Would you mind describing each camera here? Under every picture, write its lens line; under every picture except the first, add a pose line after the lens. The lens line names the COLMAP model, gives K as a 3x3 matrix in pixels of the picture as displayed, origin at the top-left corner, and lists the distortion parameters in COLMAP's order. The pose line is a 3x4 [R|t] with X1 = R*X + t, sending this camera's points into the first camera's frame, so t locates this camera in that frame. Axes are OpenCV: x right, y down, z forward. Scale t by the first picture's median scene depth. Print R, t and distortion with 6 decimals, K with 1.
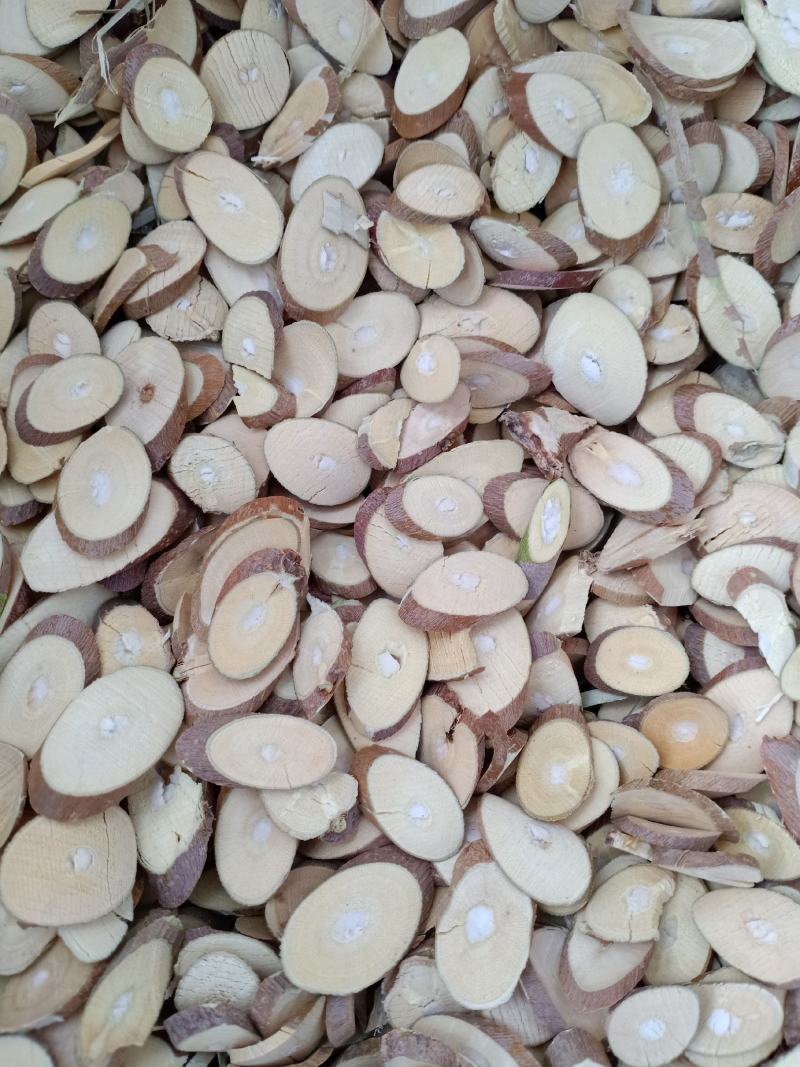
lens RADIAL K [[848.8, 0, 389.9], [0, 848.8, 539.5], [0, 0, 1]] dist [0.025261, -0.106102]
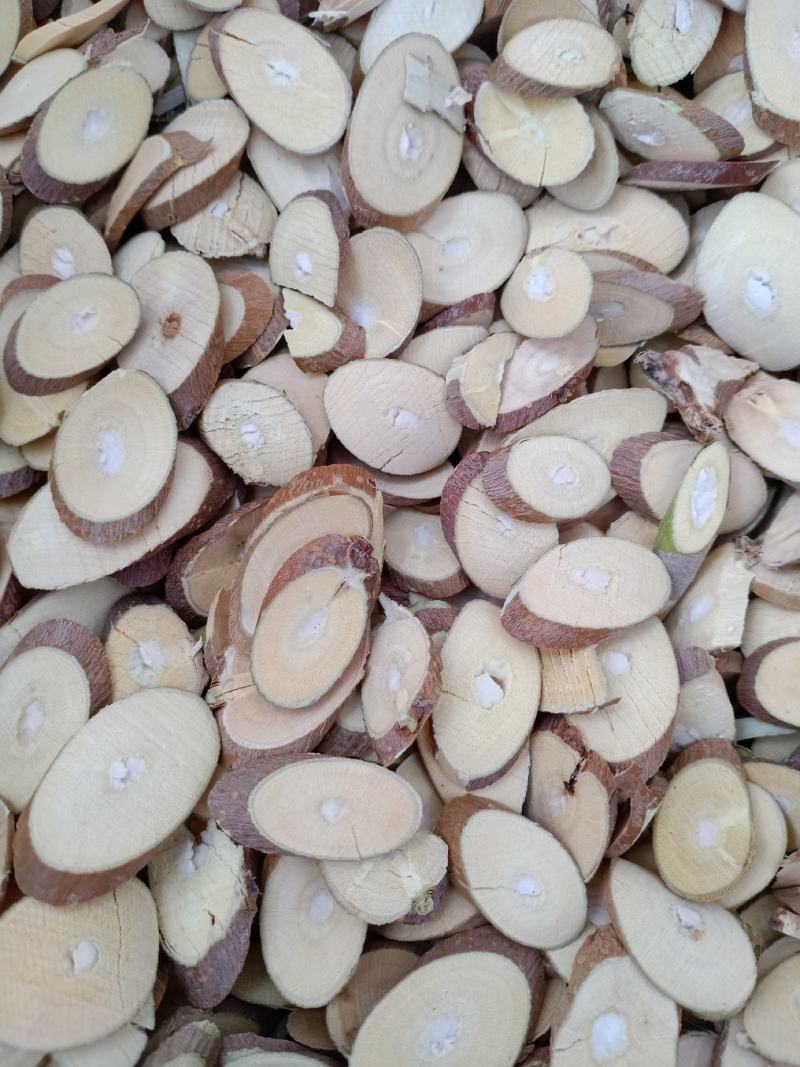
lens RADIAL K [[848.8, 0, 388.7], [0, 848.8, 527.0], [0, 0, 1]] dist [0.025261, -0.106102]
pose [[0.998780, 0.011210, -0.048092, -0.051982], [-0.008816, 0.998725, 0.049705, -0.031411], [0.048587, -0.049221, 0.997605, 0.235967]]
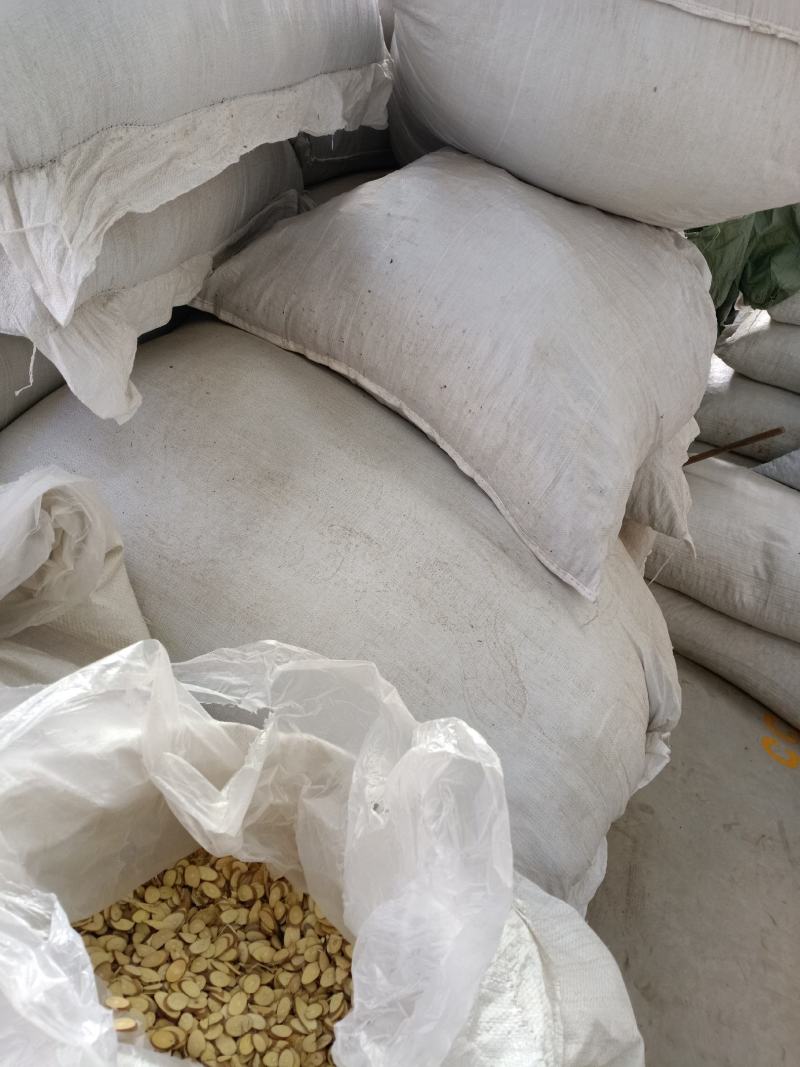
lens RADIAL K [[848.8, 0, 388.5], [0, 848.8, 508.3], [0, 0, 1]] dist [0.025261, -0.106102]
pose [[0.520673, 0.595712, -0.611577, 1.539034], [-0.801374, 0.093958, -0.590738, 1.514886], [-0.294447, 0.797684, 0.526309, -4.084928]]
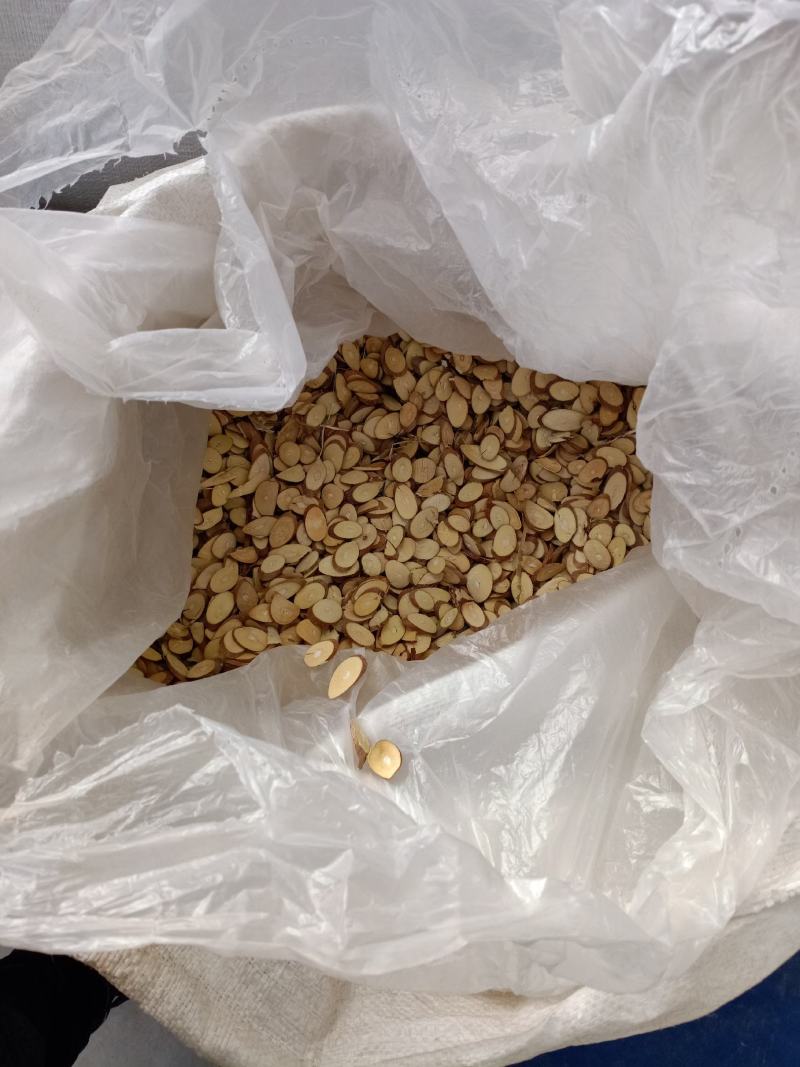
lens RADIAL K [[848.8, 0, 383.4], [0, 848.8, 555.7], [0, 0, 1]] dist [0.025261, -0.106102]
pose [[0.902273, 0.431158, -0.002612, -0.163902], [-0.423296, 0.884635, -0.195555, 0.565541], [-0.082005, 0.177550, 0.980689, -2.527623]]
